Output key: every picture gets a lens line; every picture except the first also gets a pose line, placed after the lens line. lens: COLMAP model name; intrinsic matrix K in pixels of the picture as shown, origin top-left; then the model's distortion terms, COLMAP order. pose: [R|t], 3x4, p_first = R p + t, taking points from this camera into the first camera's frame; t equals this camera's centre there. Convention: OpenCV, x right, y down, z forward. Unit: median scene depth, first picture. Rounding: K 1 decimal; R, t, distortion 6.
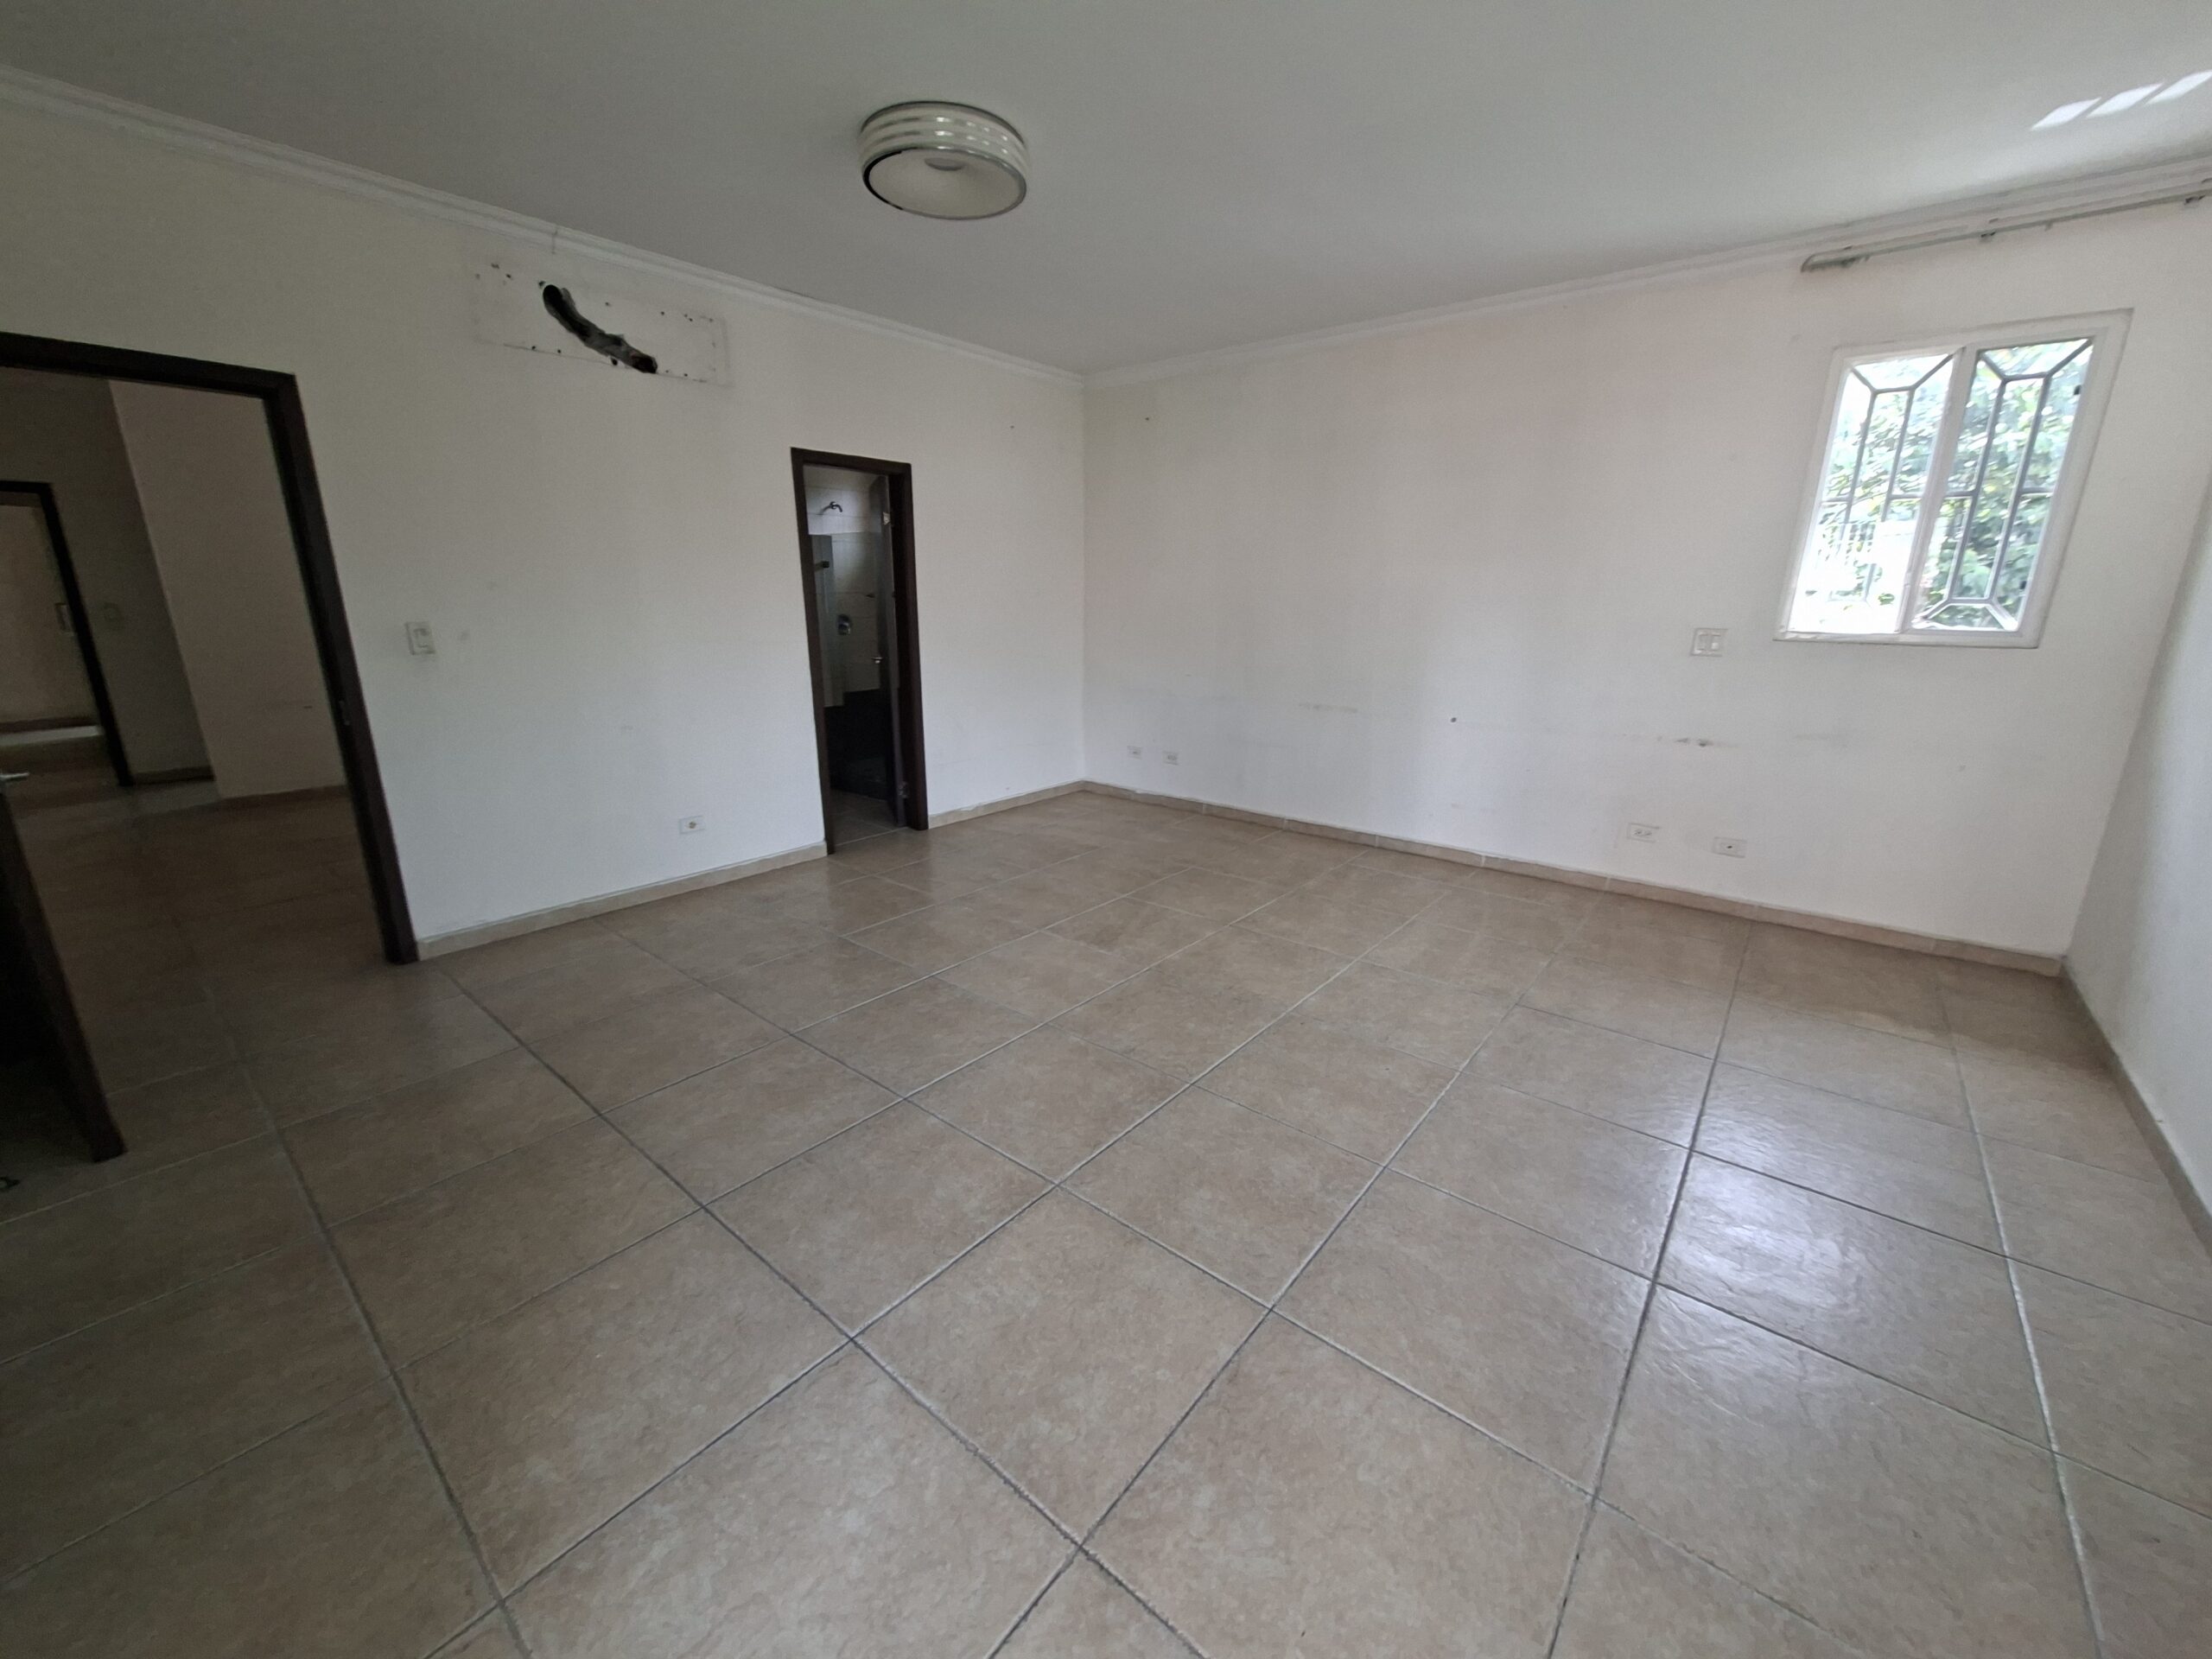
lens RADIAL K [[870.5, 0, 1103.2], [0, 870.5, 828.7], [0, 0, 1]] dist [-0.003611, 0.001704]
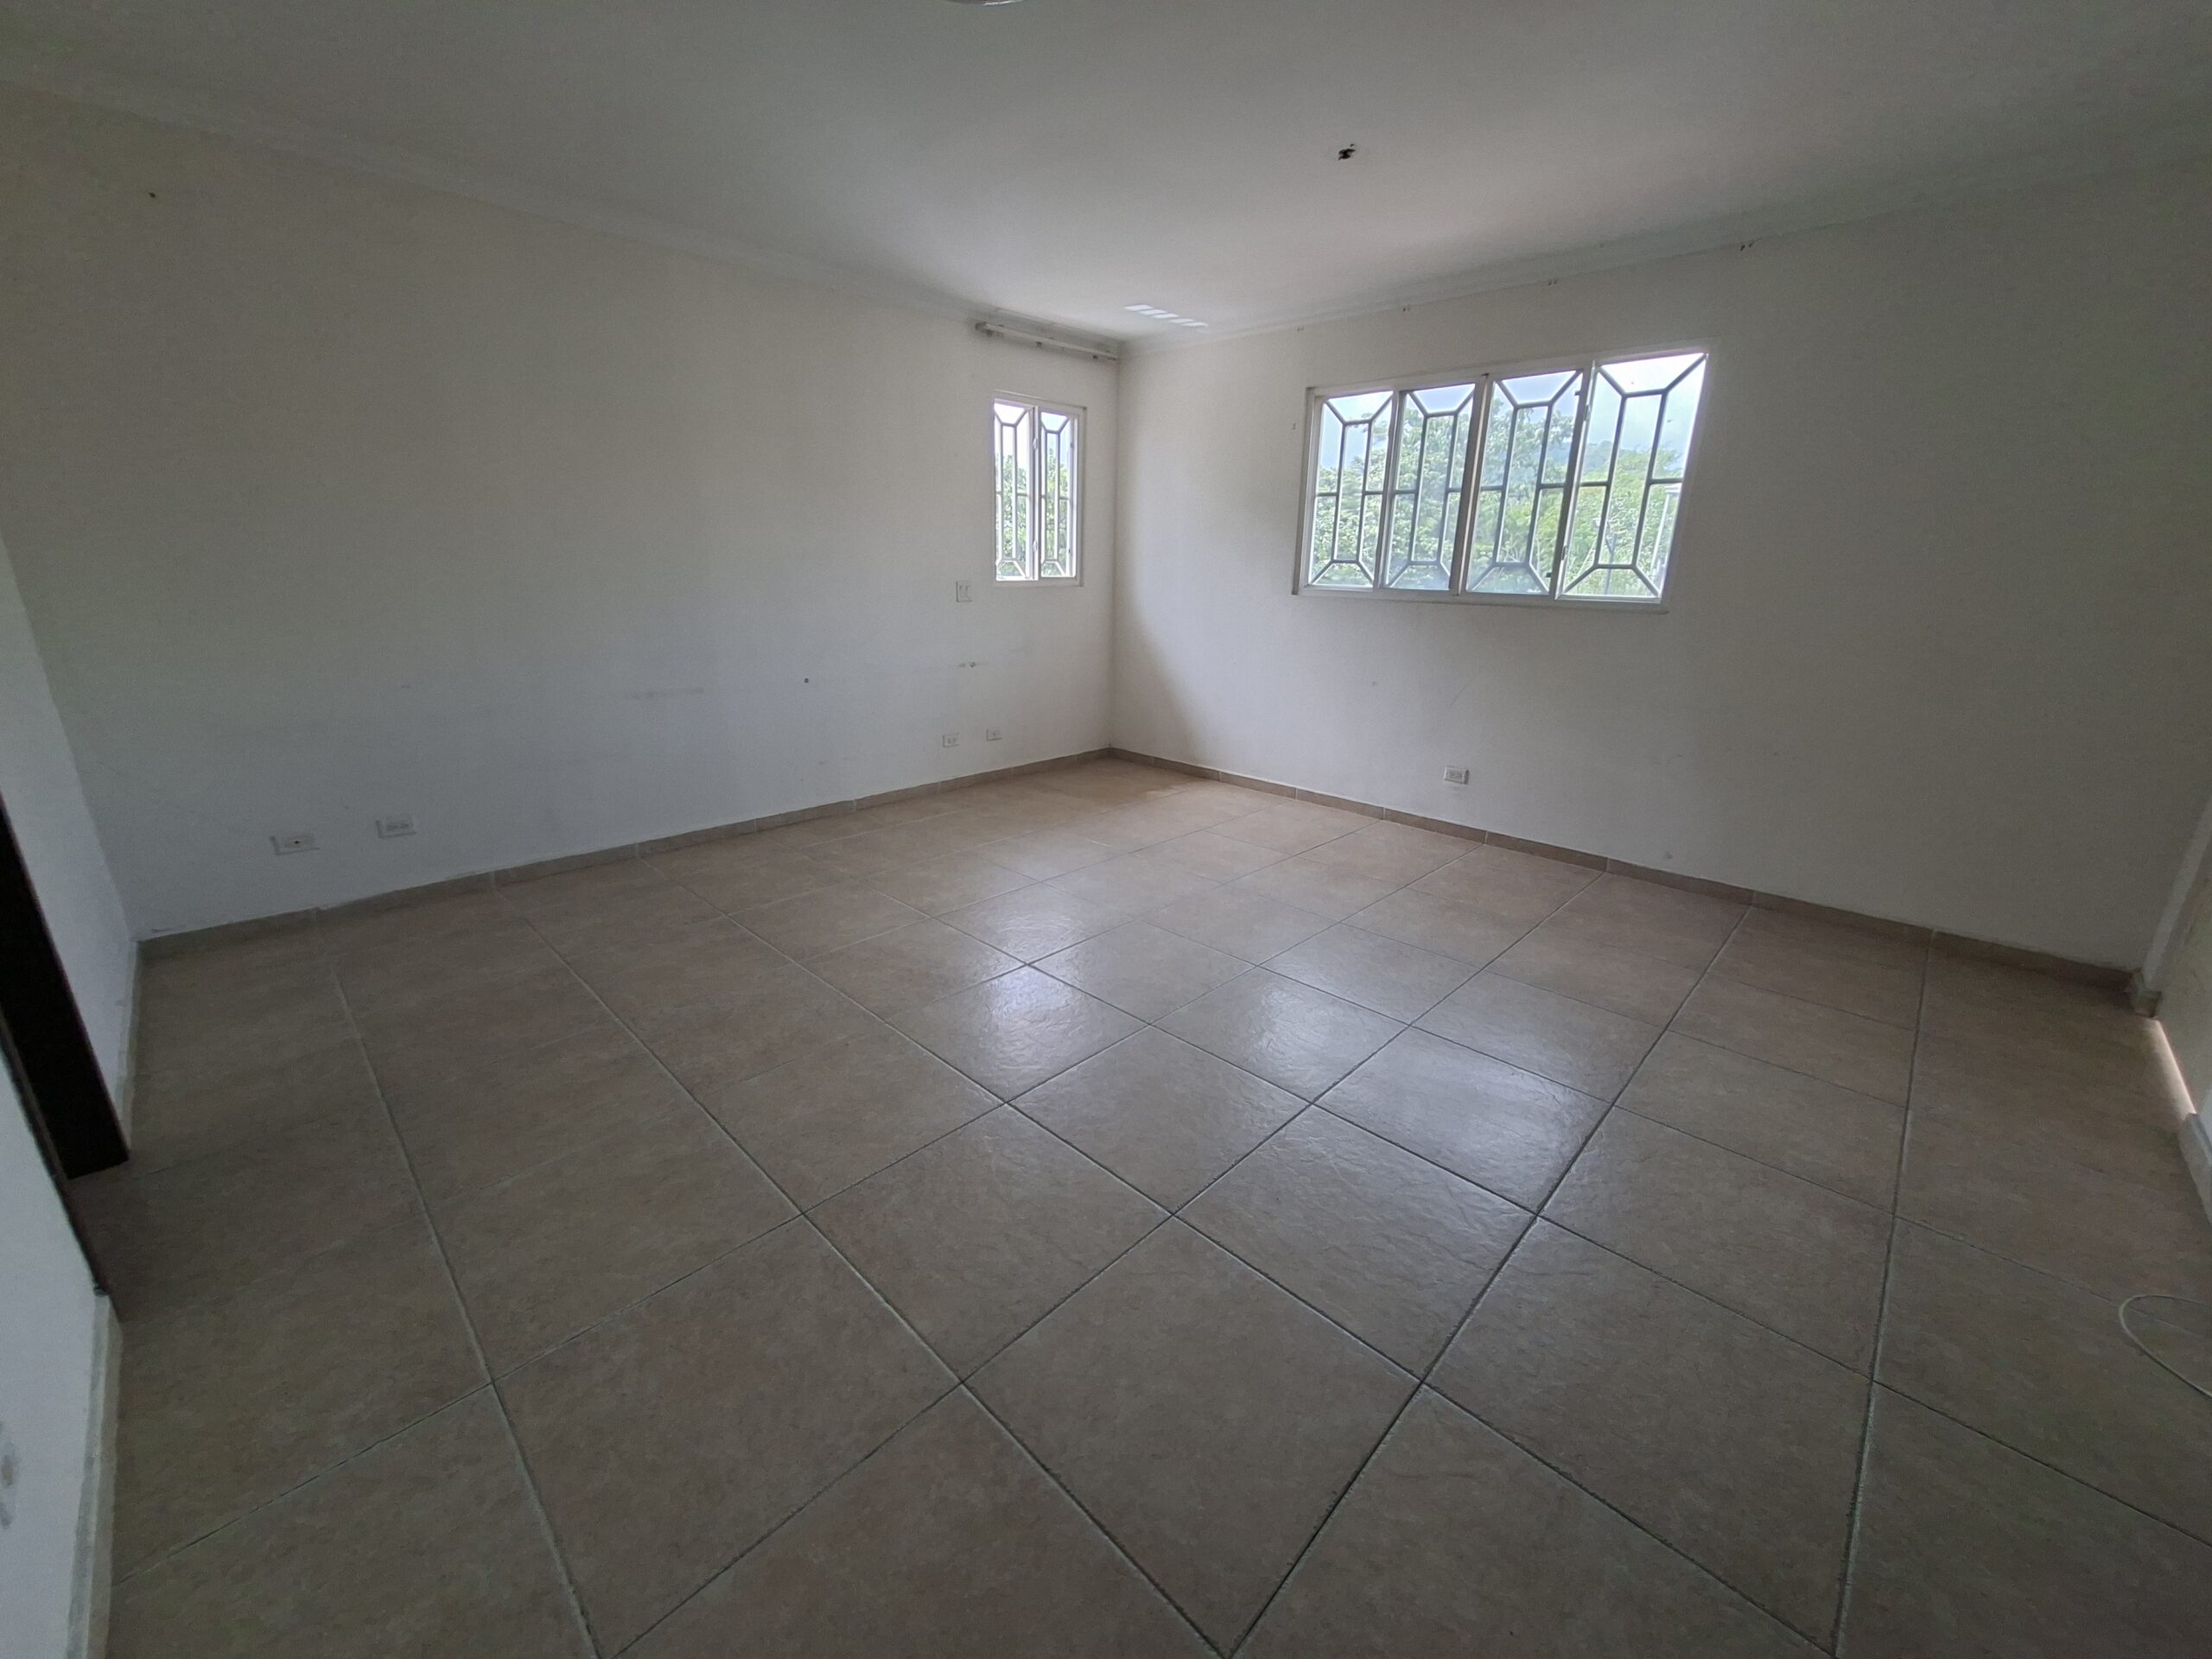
lens RADIAL K [[870.5, 0, 1107.5], [0, 870.5, 819.7], [0, 0, 1]] dist [-0.003611, 0.001704]
pose [[0.074201, -0.291525, 0.953681, -0.788698], [0.245136, 0.932307, 0.265918, -0.213331], [-0.966645, 0.214050, 0.140642, 0.753259]]
